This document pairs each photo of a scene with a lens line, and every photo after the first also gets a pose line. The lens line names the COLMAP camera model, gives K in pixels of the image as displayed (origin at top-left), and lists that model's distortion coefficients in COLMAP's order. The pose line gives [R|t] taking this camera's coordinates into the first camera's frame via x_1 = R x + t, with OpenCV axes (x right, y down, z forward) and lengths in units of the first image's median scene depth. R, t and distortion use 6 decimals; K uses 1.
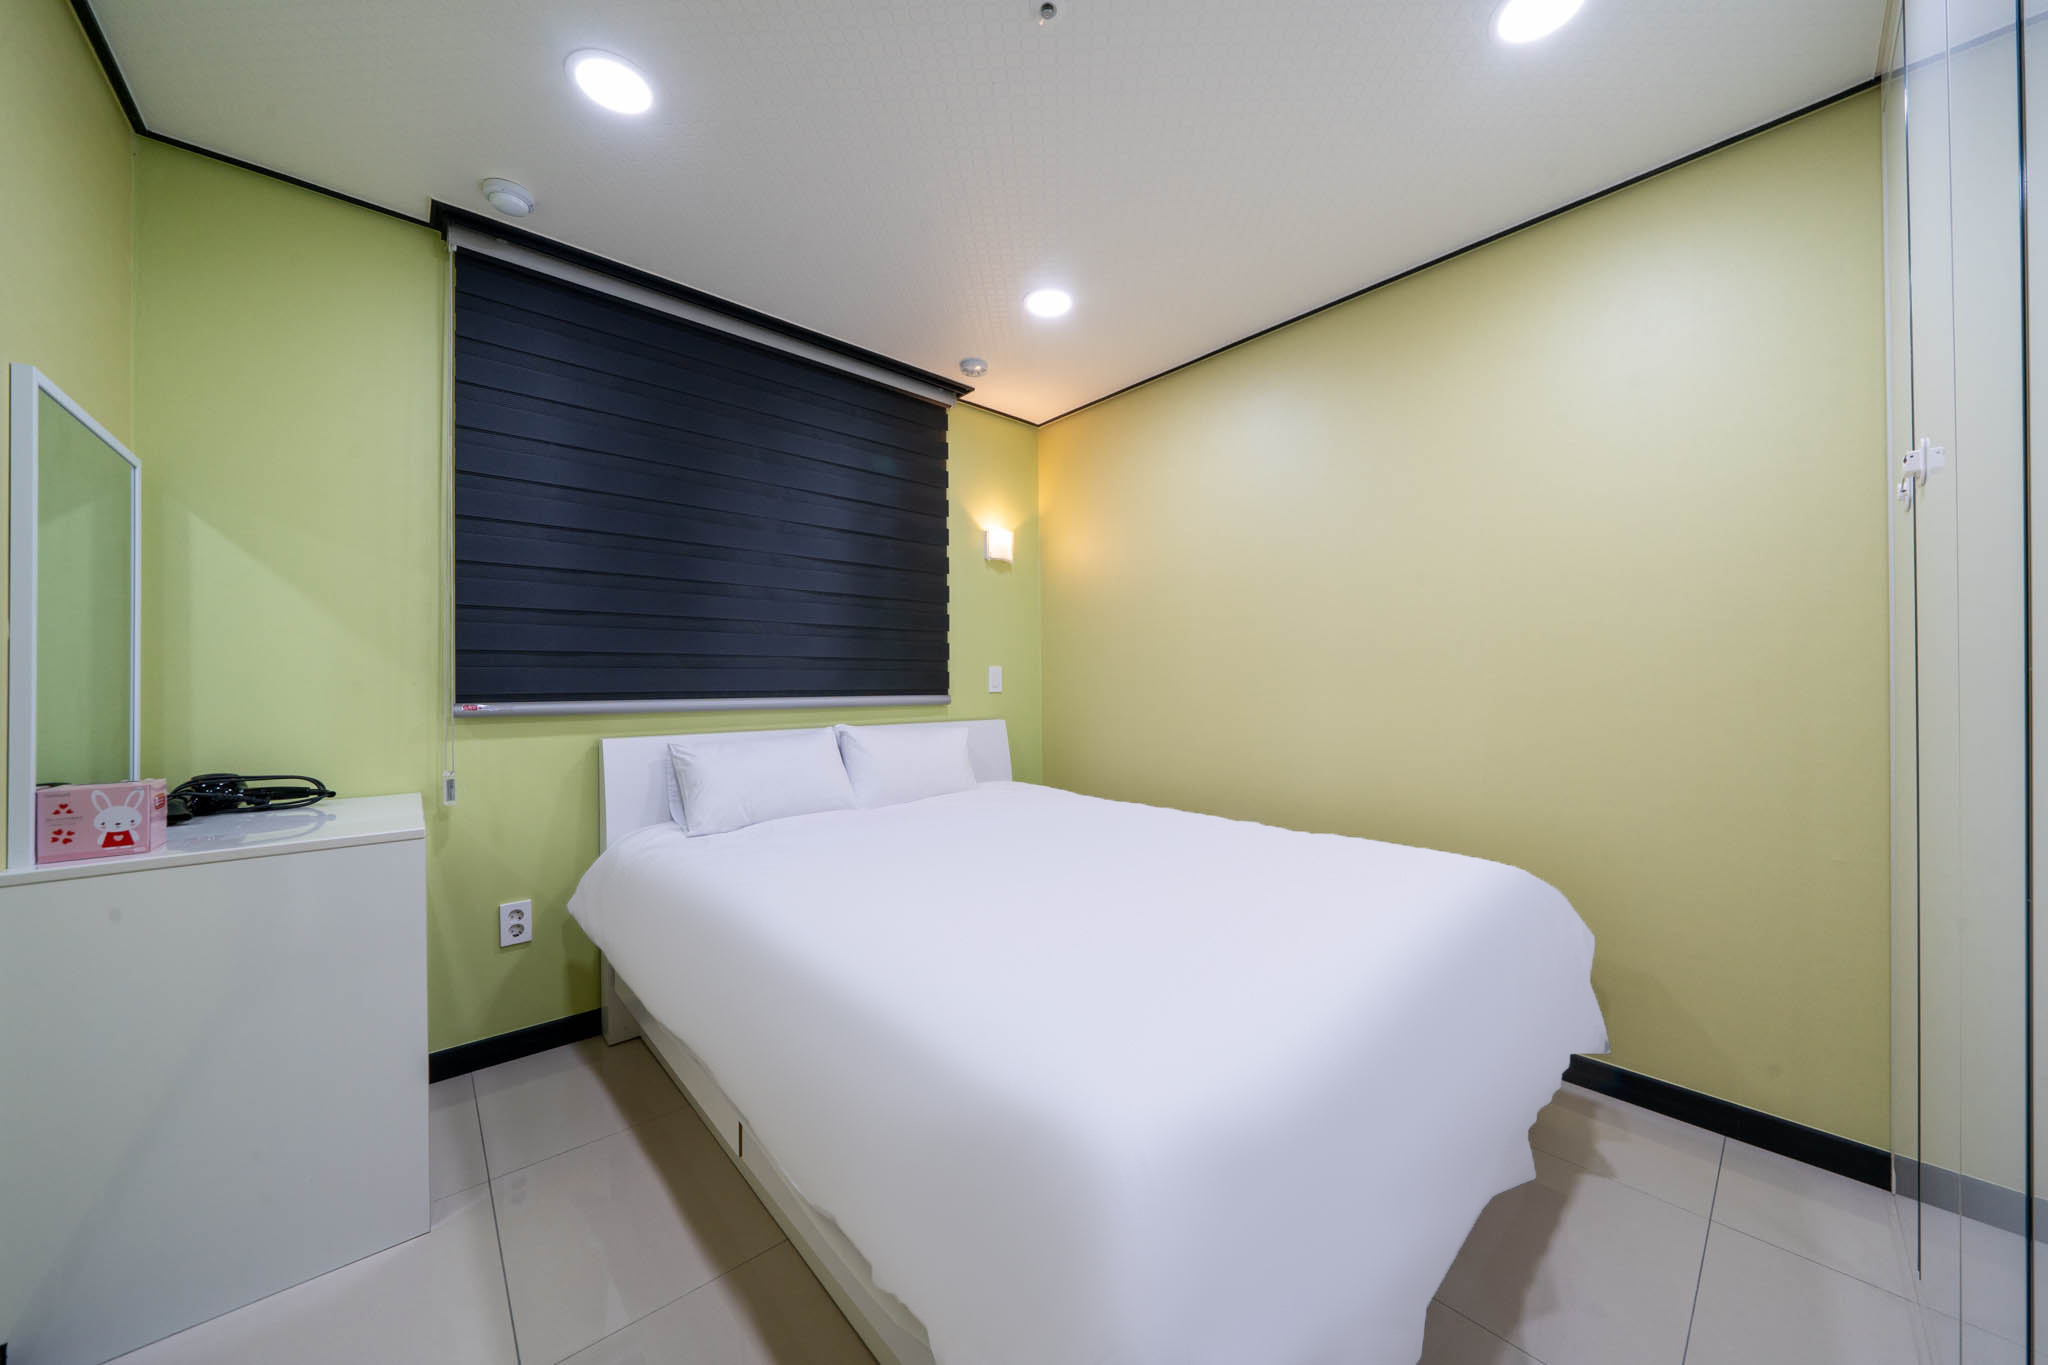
lens RADIAL K [[698.4, 0, 1024.0], [0, 698.4, 682.5], [0, 0, 1]] dist [0.000144, 0.000010]
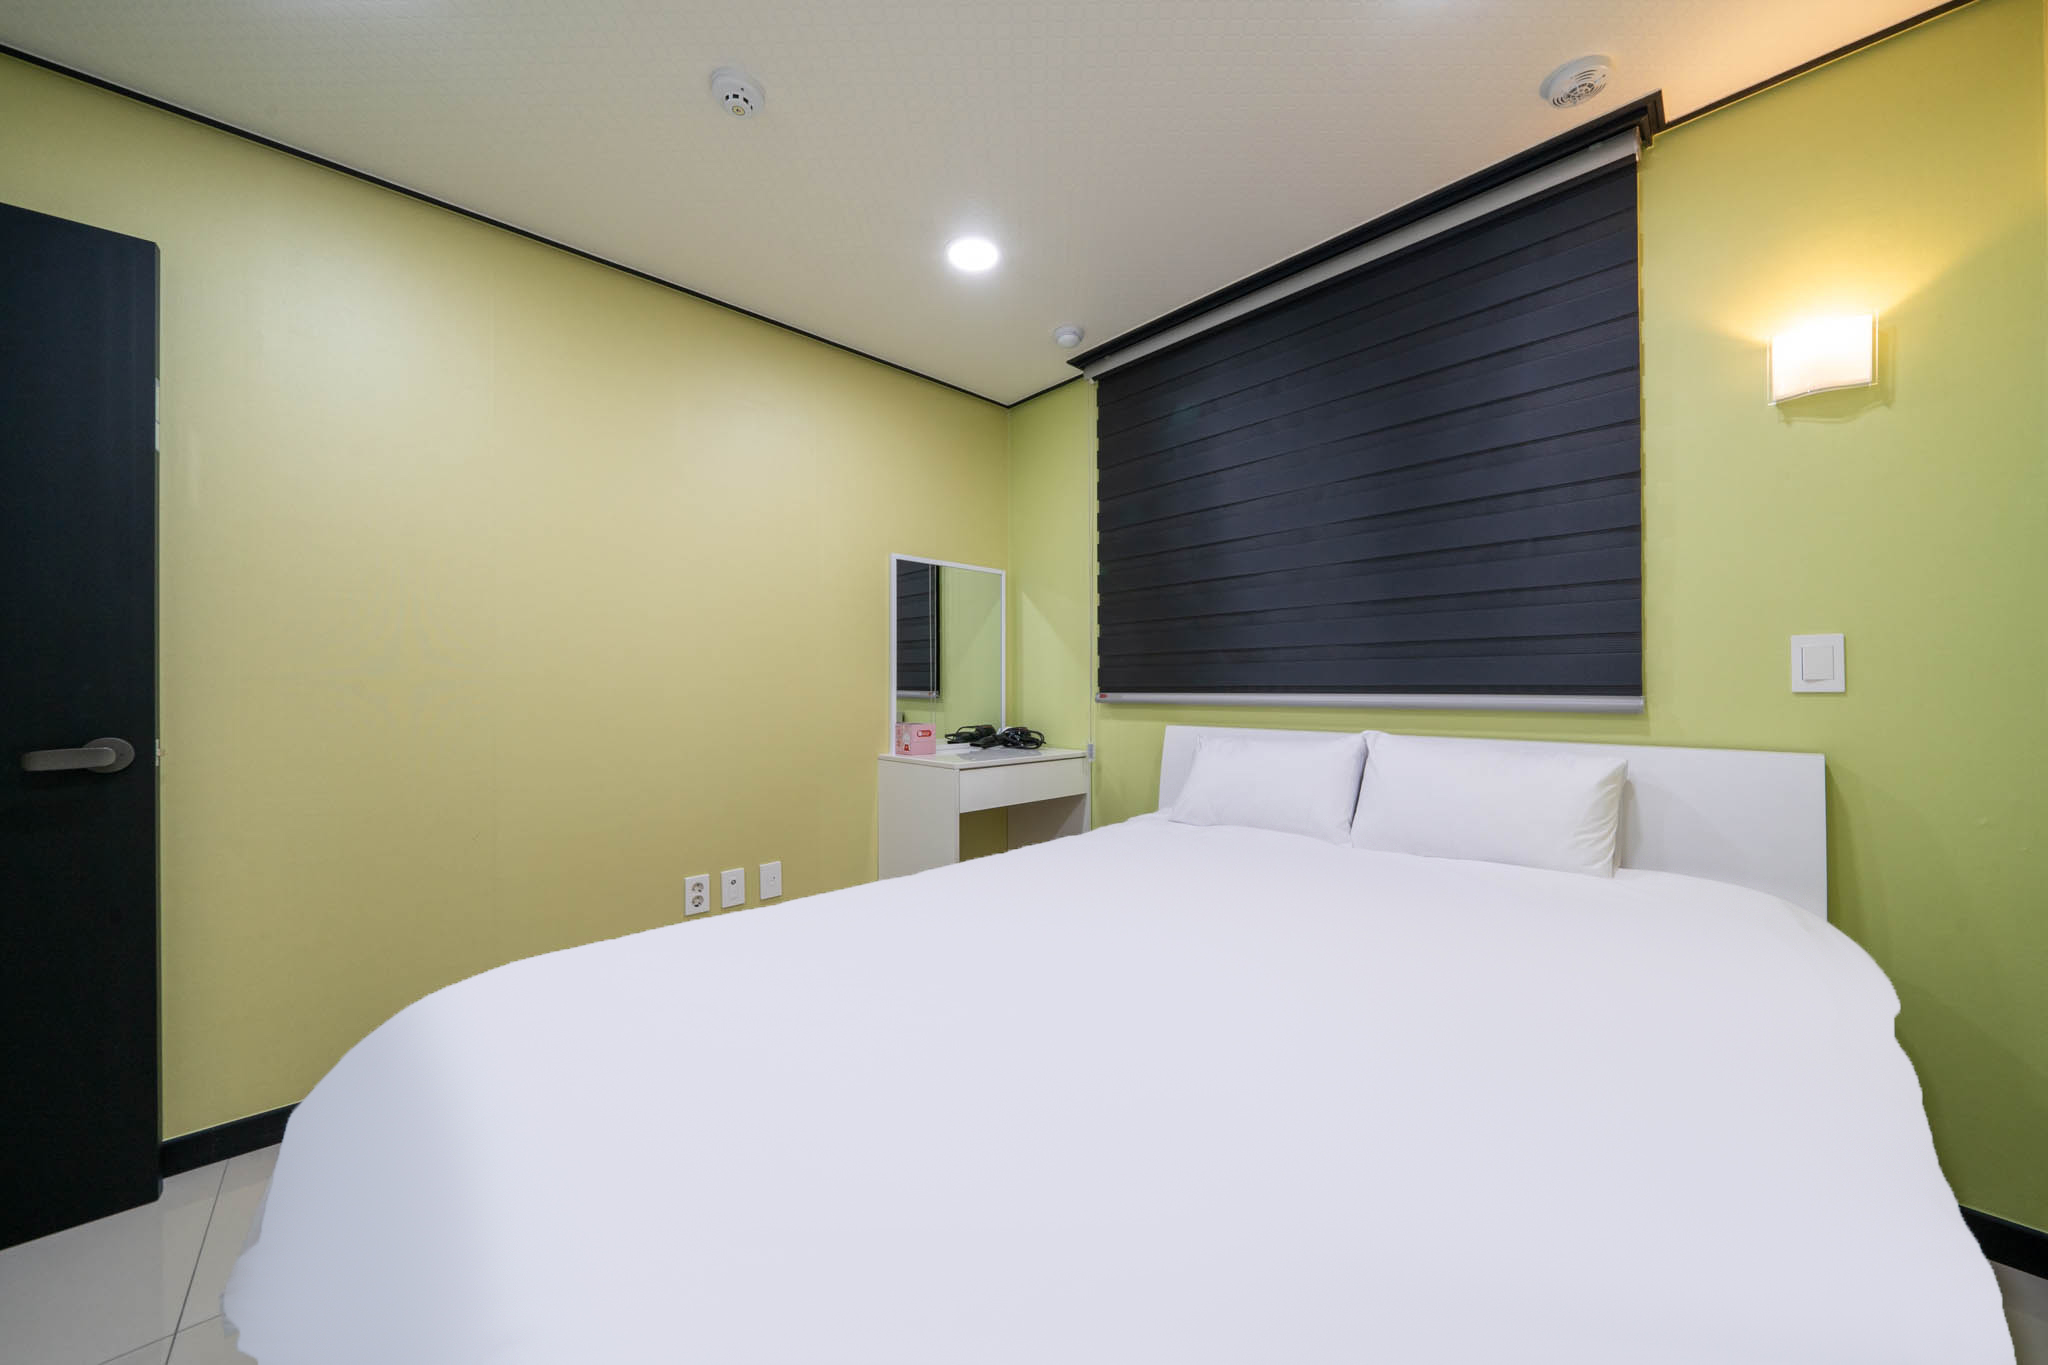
lens RADIAL K [[707.8, 0, 1084.8], [0, 707.8, 681.8], [0, 0, 1]] dist [-0.000421, -0.000012]
pose [[0.069696, 0.001469, -0.997567, 0.471155], [0.009389, 0.999954, 0.002128, 0.002574], [0.997524, -0.009514, 0.069679, 0.625011]]
